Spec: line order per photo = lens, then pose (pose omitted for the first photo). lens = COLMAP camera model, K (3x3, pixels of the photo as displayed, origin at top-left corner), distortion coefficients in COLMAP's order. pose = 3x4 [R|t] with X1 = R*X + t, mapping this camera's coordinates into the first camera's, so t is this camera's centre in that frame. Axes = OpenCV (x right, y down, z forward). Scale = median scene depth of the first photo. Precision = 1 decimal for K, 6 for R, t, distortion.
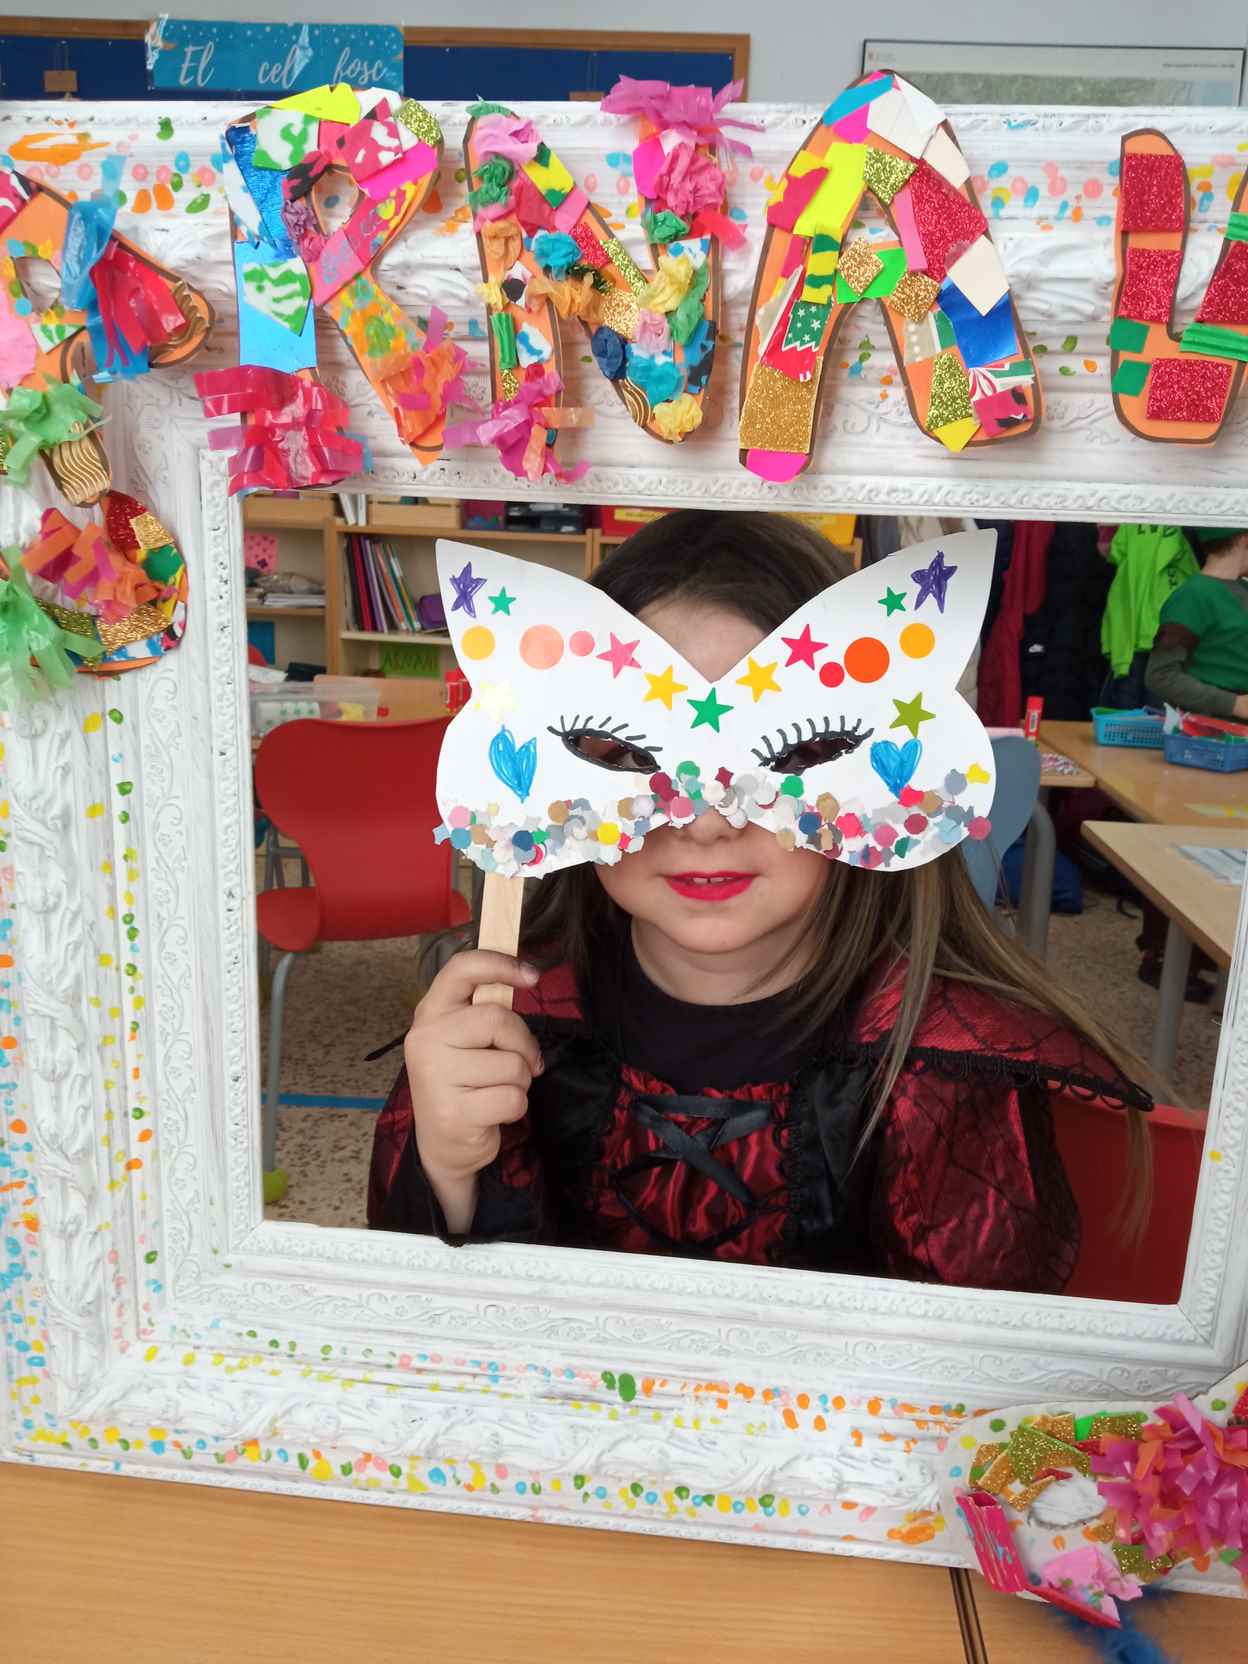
lens RADIAL K [[1345.8, 0, 617.1], [0, 1345.8, 852.0], [0, 0, 1]] dist [0.075889, -0.156136]
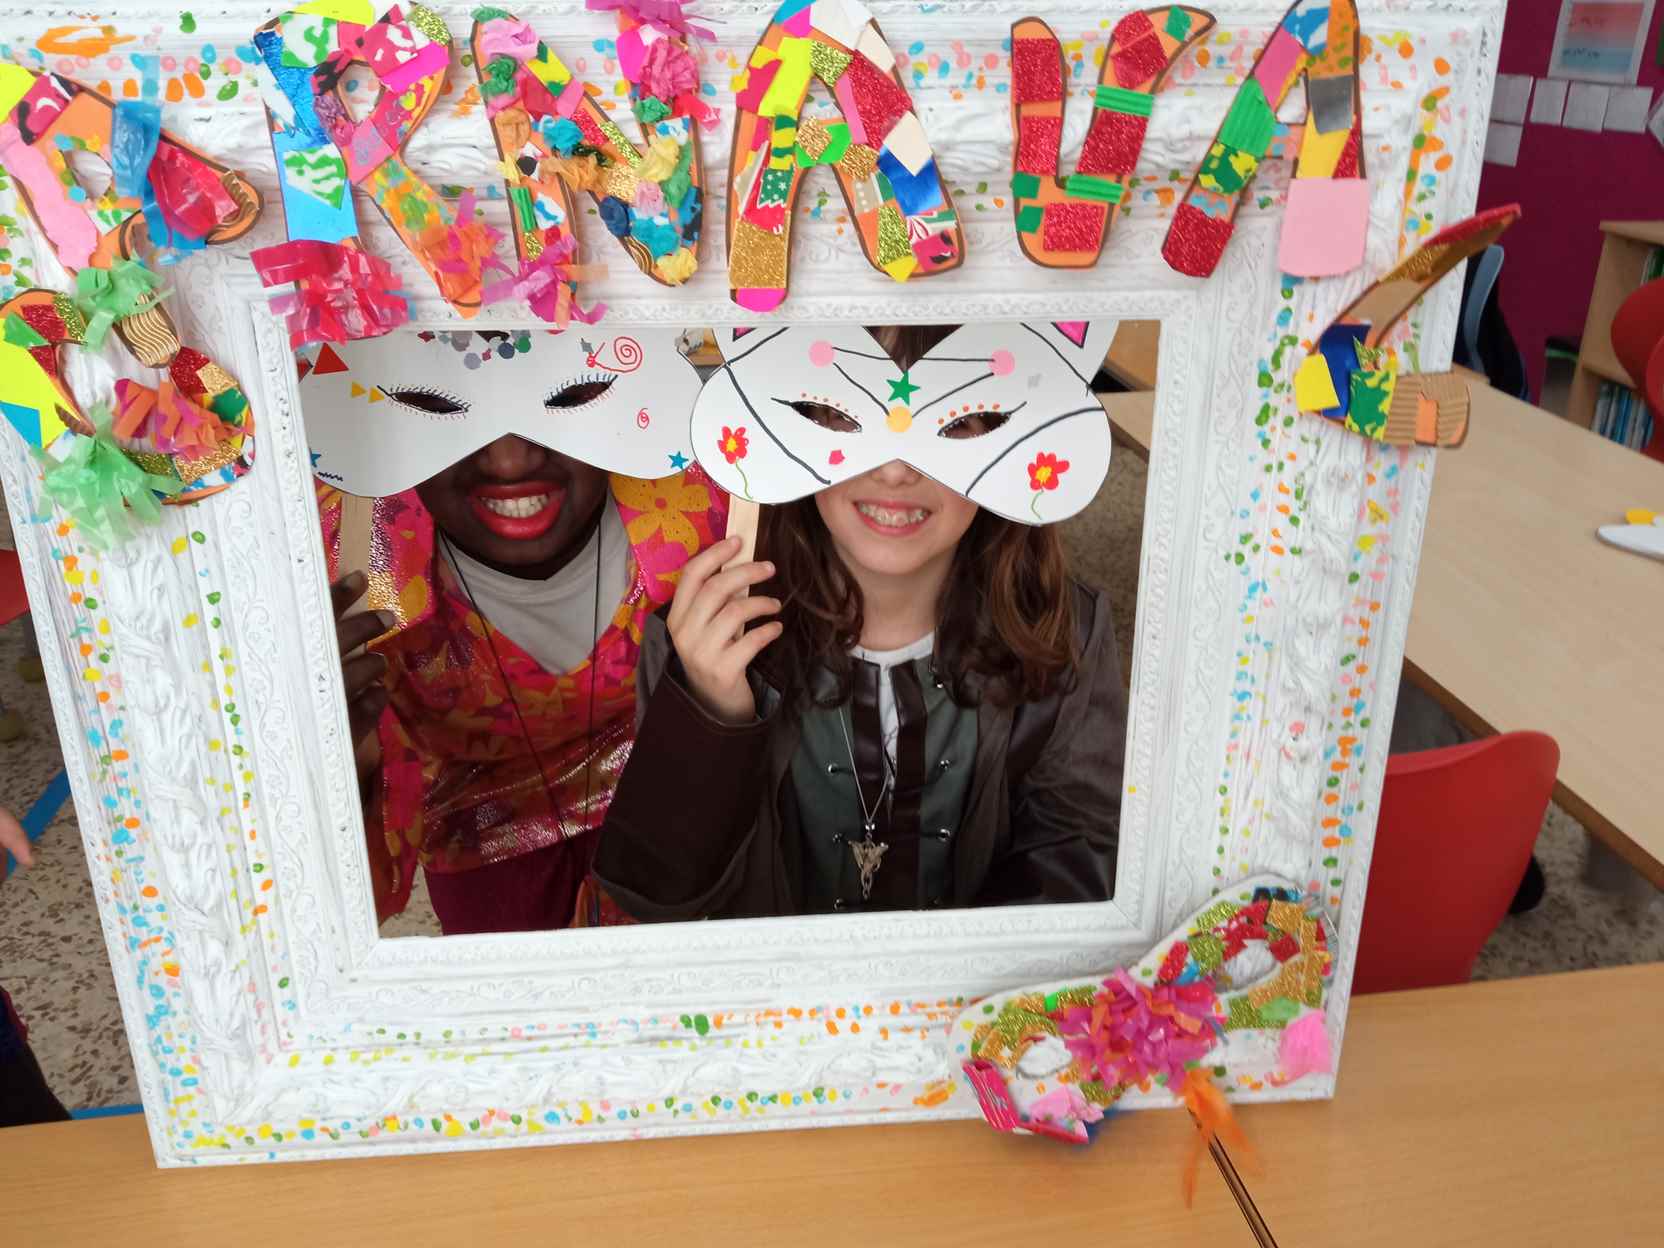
lens RADIAL K [[1332.2, 0, 811.8], [0, 1332.2, 629.8], [0, 0, 1]] dist [0.070589, -0.146545]
pose [[0.980960, -0.109123, 0.160655, -0.056007], [0.089205, 0.987964, 0.126372, -0.121367], [-0.172511, -0.109634, 0.978887, -0.200393]]
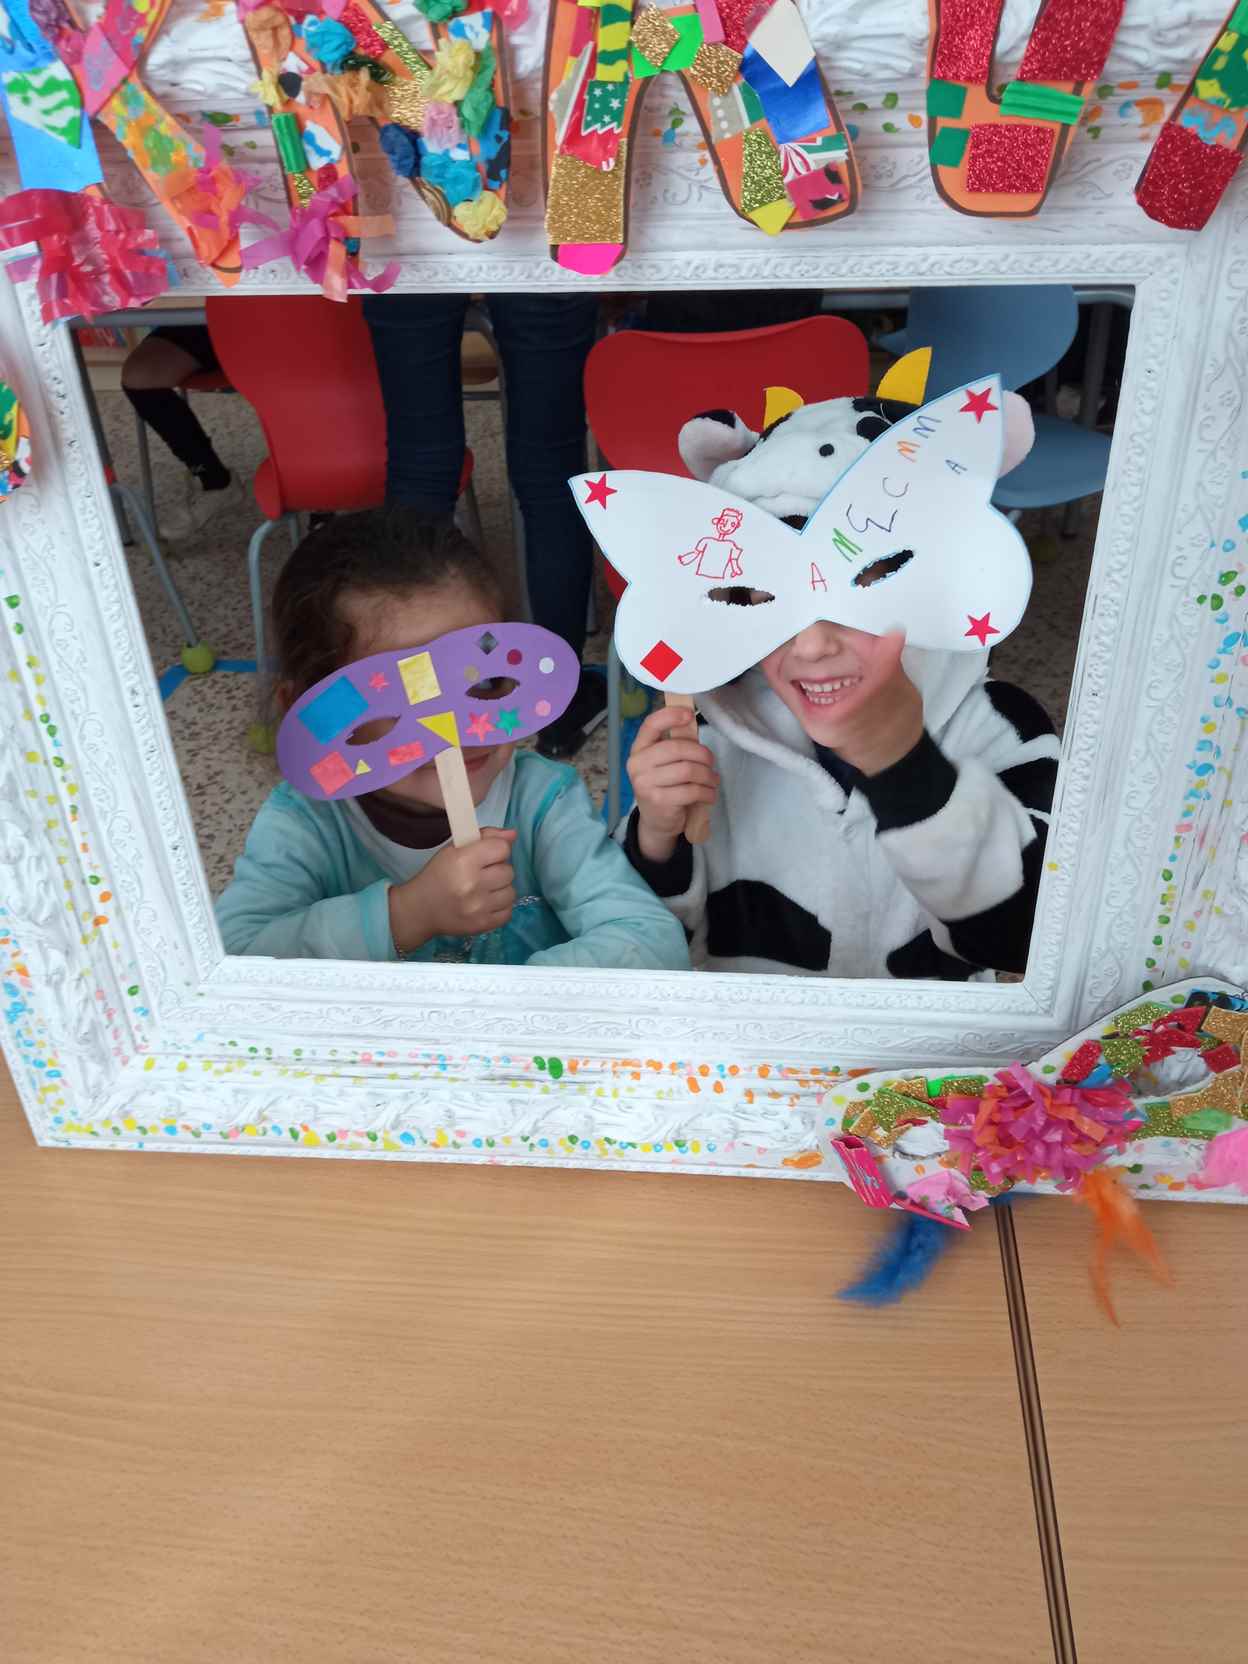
lens RADIAL K [[1332.2, 0, 618.5], [0, 1332.2, 838.8], [0, 0, 1]] dist [0.070589, -0.146545]
pose [[0.997254, -0.068033, -0.029258, 0.120166], [0.073860, 0.942564, 0.325756, -0.181184], [0.005416, -0.327023, 0.945001, -0.029555]]
